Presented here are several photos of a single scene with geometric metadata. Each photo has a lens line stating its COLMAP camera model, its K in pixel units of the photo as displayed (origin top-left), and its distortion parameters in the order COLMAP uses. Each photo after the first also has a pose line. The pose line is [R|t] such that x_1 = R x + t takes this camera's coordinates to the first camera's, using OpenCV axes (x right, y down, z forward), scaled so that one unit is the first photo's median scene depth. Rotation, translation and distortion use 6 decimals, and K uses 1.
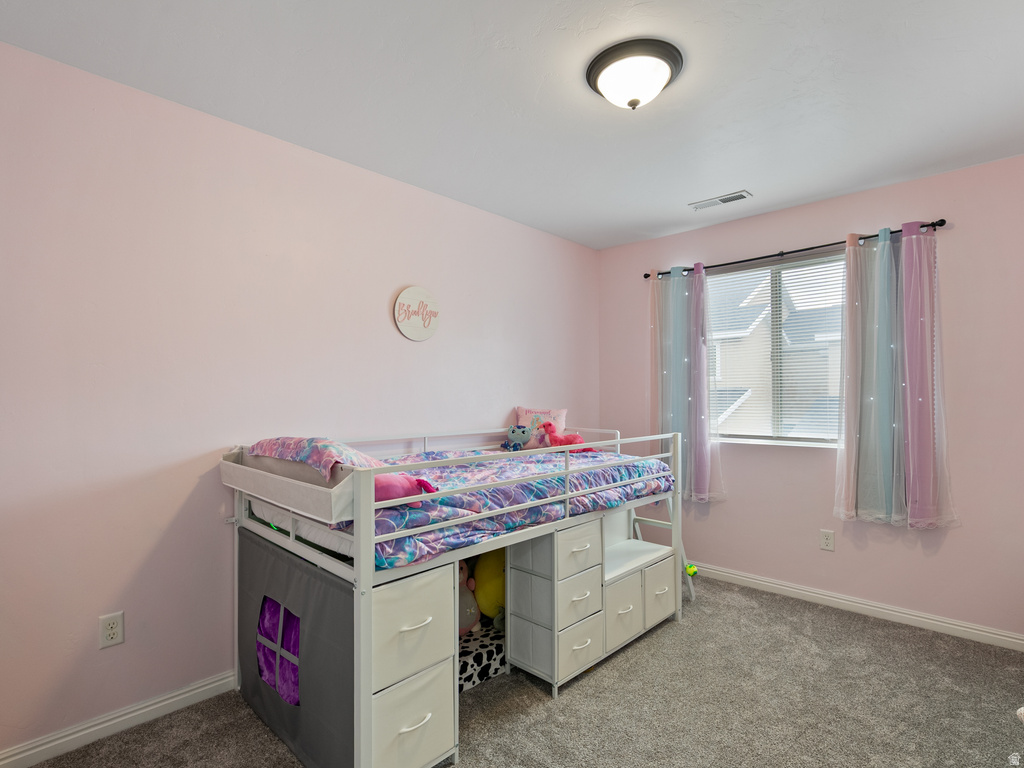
lens RADIAL K [[523.8, 0, 512.0], [0, 523.8, 384.0], [0, 0, 1]] dist [-0.002152, 0.002456]
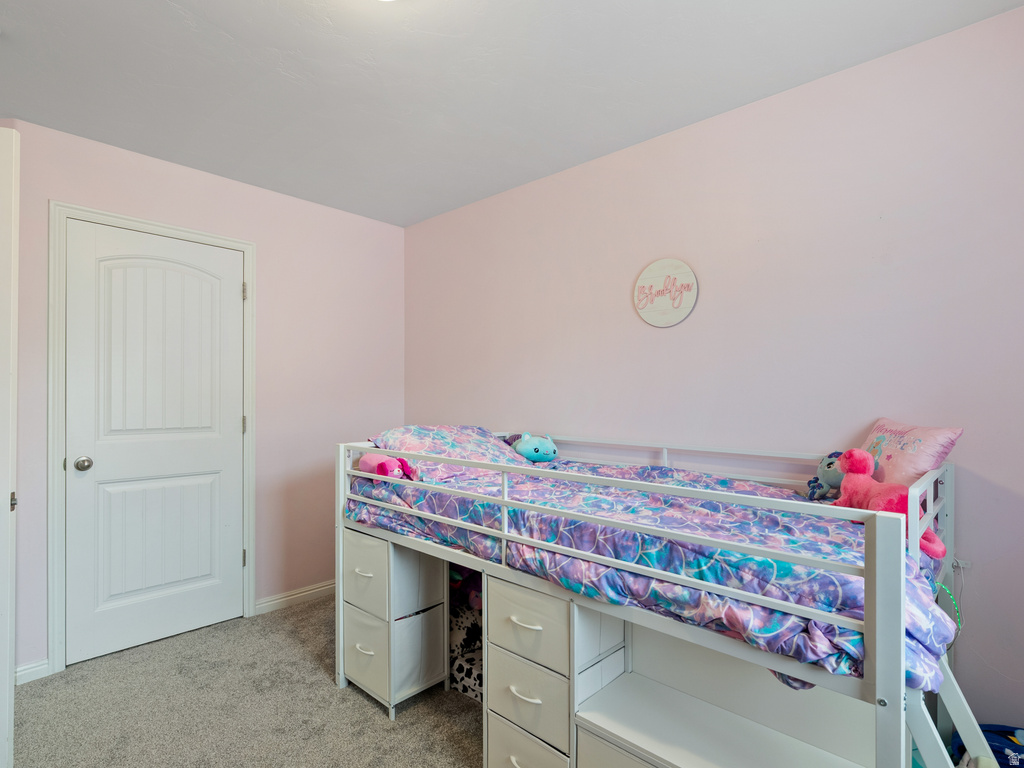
lens RADIAL K [[523.8, 0, 512.0], [0, 523.8, 384.0], [0, 0, 1]] dist [-0.002152, 0.002456]
pose [[0.026641, -0.015345, -0.999527, 0.844798], [0.018140, 0.999725, -0.014865, 0.018122], [0.999480, -0.017735, 0.026912, 1.017244]]
